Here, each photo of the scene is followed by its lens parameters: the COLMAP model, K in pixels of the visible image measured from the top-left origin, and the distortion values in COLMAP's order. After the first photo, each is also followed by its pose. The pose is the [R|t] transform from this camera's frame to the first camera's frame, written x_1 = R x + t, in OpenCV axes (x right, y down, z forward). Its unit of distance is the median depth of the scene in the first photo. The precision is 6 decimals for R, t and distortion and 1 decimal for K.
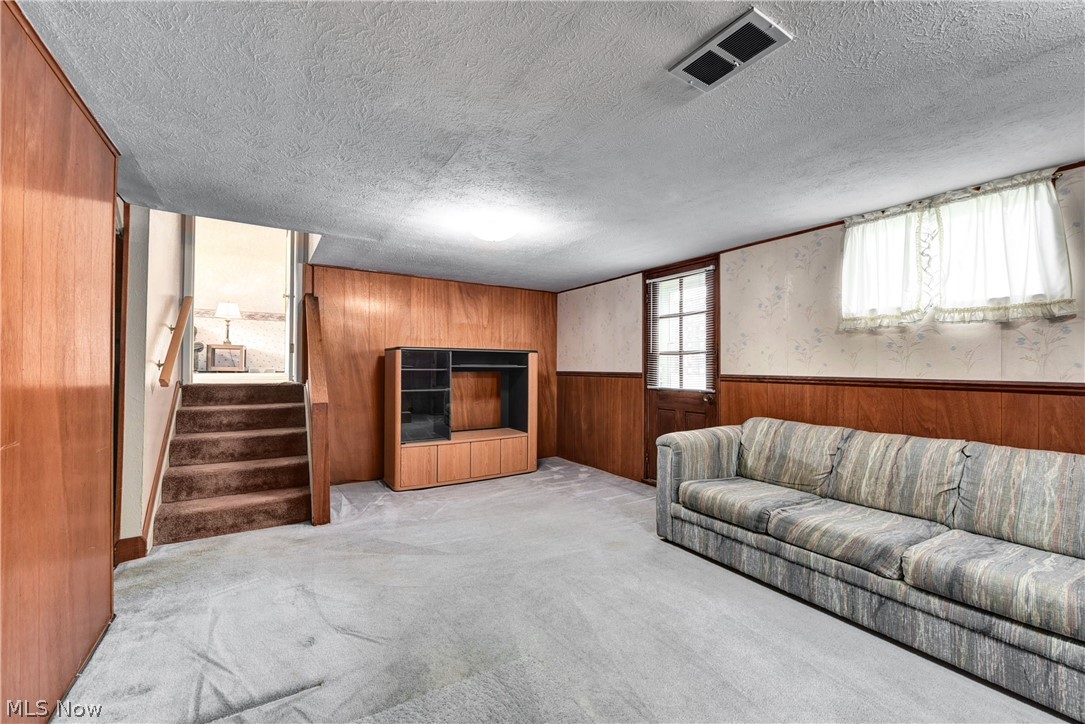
lens RADIAL K [[433.5, 0, 537.8], [0, 433.5, 364.5], [0, 0, 1]] dist [-0.005054, 0.000898]
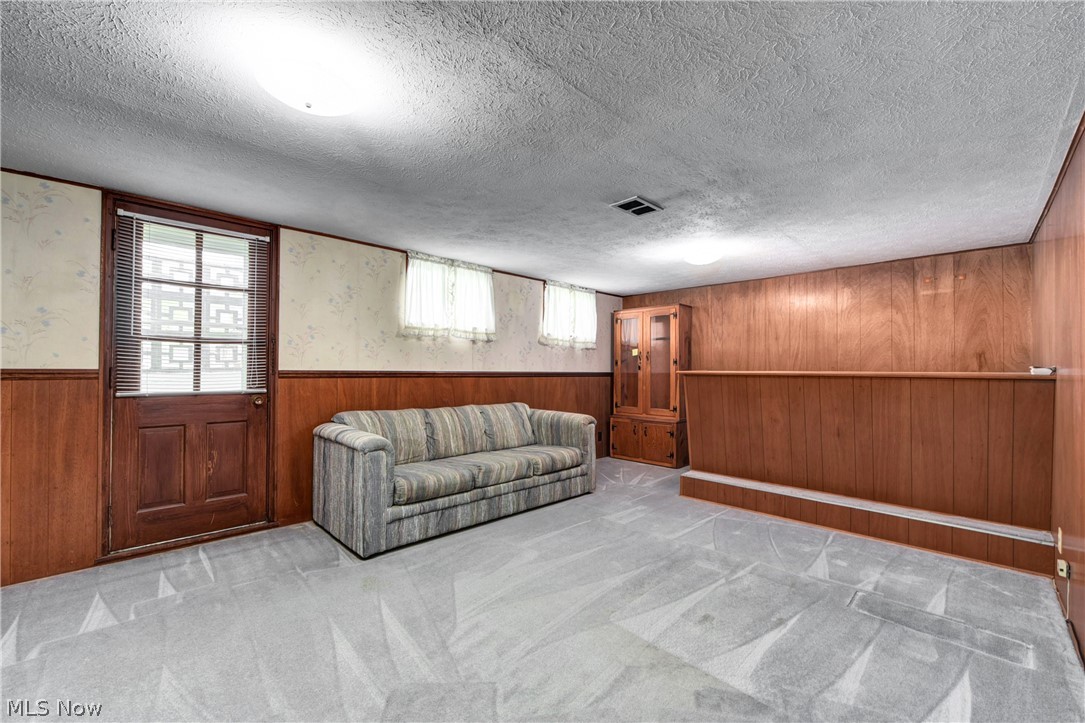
lens RADIAL K [[433.5, 0, 550.3], [0, 433.5, 362.4], [0, 0, 1]] dist [-0.005054, 0.000898]
pose [[-0.219997, 0.005555, 0.975485, -0.577581], [-0.016624, 0.999817, -0.009443, 0.007497], [-0.975359, -0.018293, -0.219865, 0.743358]]
